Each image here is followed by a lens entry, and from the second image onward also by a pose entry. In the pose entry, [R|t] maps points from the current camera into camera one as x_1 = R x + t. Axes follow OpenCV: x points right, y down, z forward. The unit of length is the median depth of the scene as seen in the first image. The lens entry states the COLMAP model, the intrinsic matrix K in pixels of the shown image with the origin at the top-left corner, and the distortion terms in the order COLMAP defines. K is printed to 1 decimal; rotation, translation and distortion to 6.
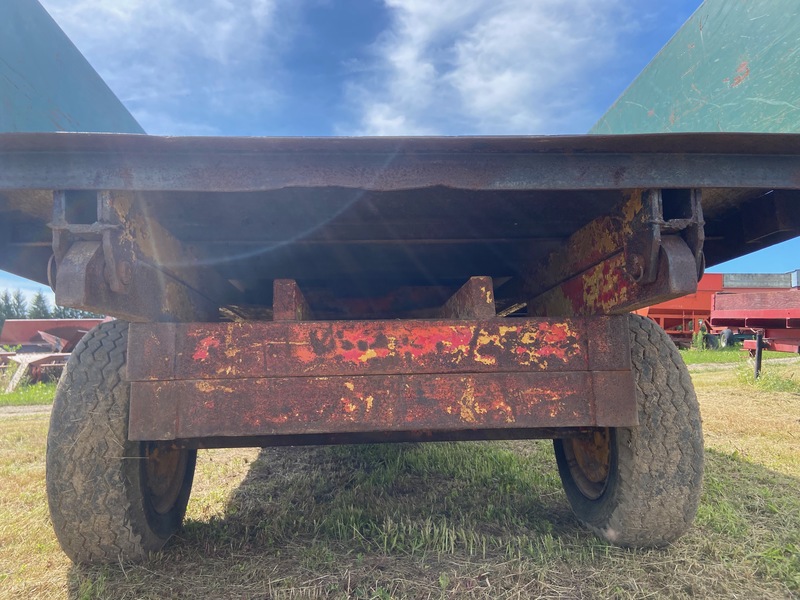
lens RADIAL K [[609.8, 0, 390.5], [0, 609.8, 288.9], [0, 0, 1]] dist [0.117555, -0.156879]
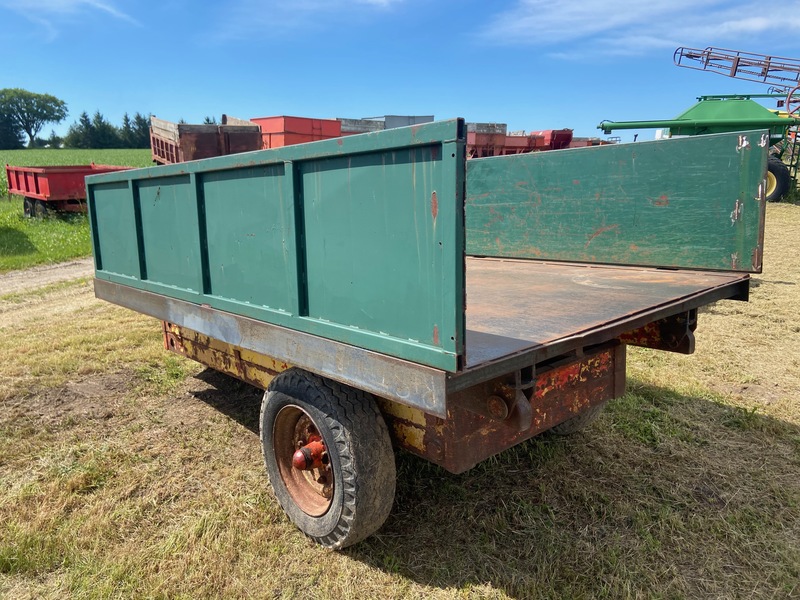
lens RADIAL K [[611.4, 0, 397.2], [0, 611.4, 293.1], [0, 0, 1]] dist [0.113280, -0.137395]
pose [[0.794613, -0.120533, 0.595032, -1.379688], [-0.063782, 0.958097, 0.279253, -0.623671], [-0.603757, -0.259850, 0.753628, -0.004807]]
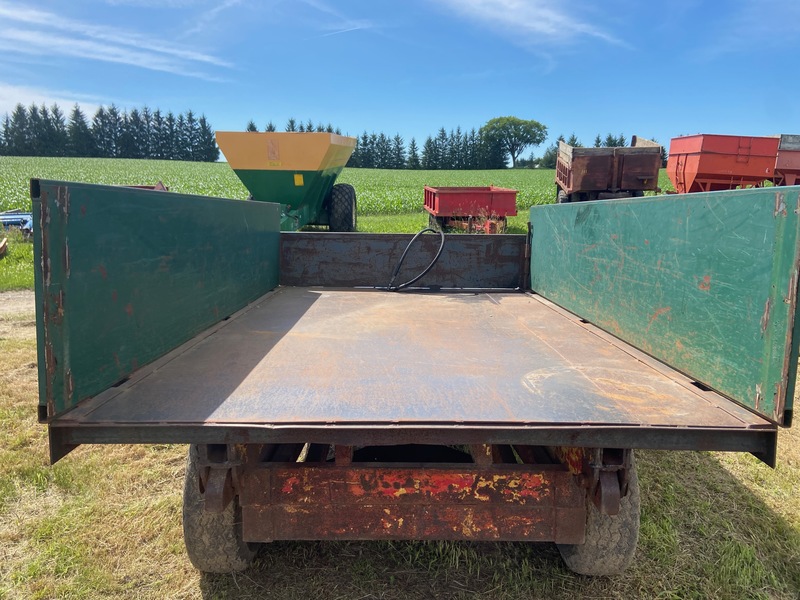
lens RADIAL K [[611.4, 0, 397.2], [0, 611.4, 293.1], [0, 0, 1]] dist [0.113280, -0.137395]
pose [[0.998154, 0.039315, -0.046297, 0.004917], [-0.024662, 0.958919, 0.282604, -0.748164], [0.055505, -0.280941, 0.958119, -0.265553]]
